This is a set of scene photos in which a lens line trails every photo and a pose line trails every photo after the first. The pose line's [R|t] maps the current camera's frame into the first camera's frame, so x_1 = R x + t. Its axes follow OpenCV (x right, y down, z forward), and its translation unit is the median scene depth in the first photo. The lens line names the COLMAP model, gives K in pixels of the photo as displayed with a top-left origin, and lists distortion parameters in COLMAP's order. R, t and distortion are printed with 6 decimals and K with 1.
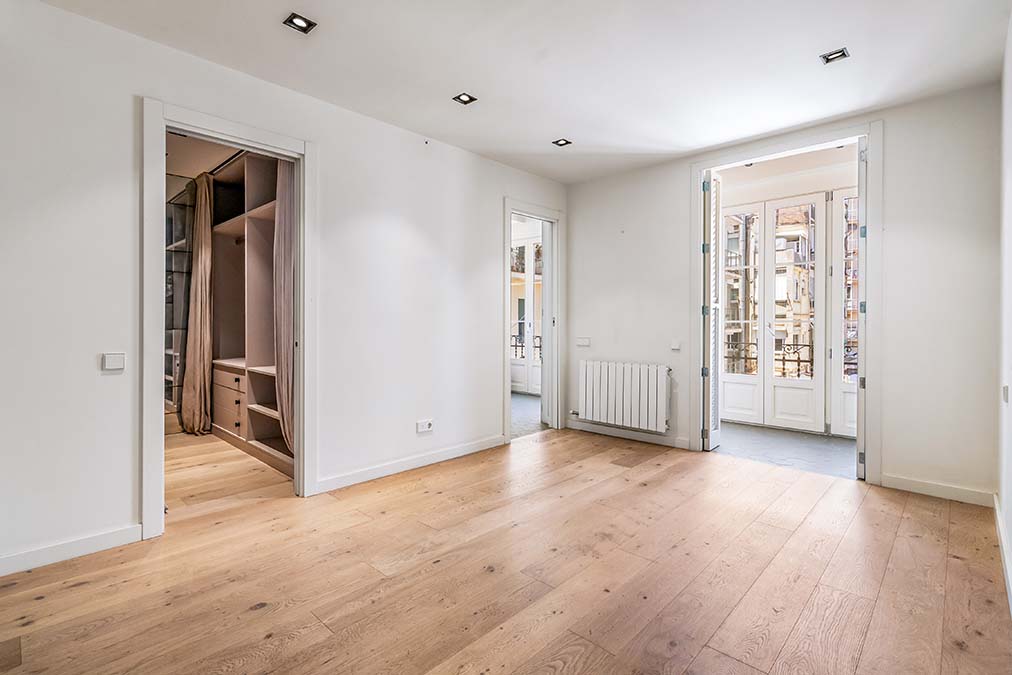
lens RADIAL K [[479.8, 0, 502.7], [0, 479.8, 323.3], [0, 0, 1]] dist [0.000831, -0.000165]
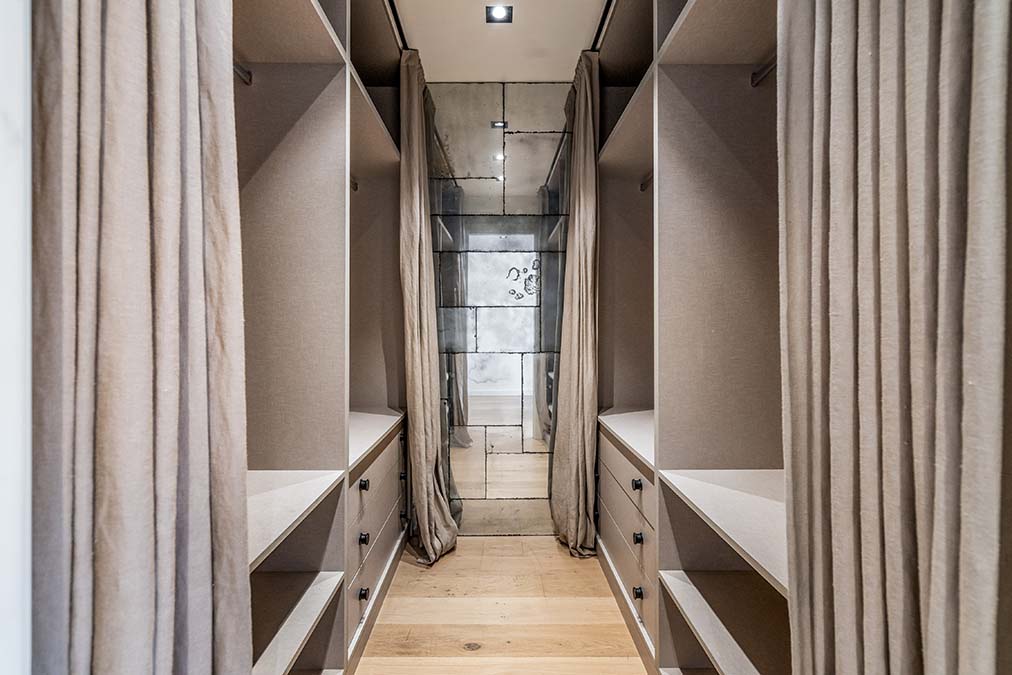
lens RADIAL K [[498.8, 0, 503.7], [0, 498.8, 325.1], [0, 0, 1]] dist [-0.000834, -0.000074]
pose [[0.701132, 0.001772, -0.713030, -0.294599], [-0.002110, 0.999998, 0.000411, -0.021881], [0.713029, 0.001216, 0.701134, 0.555071]]
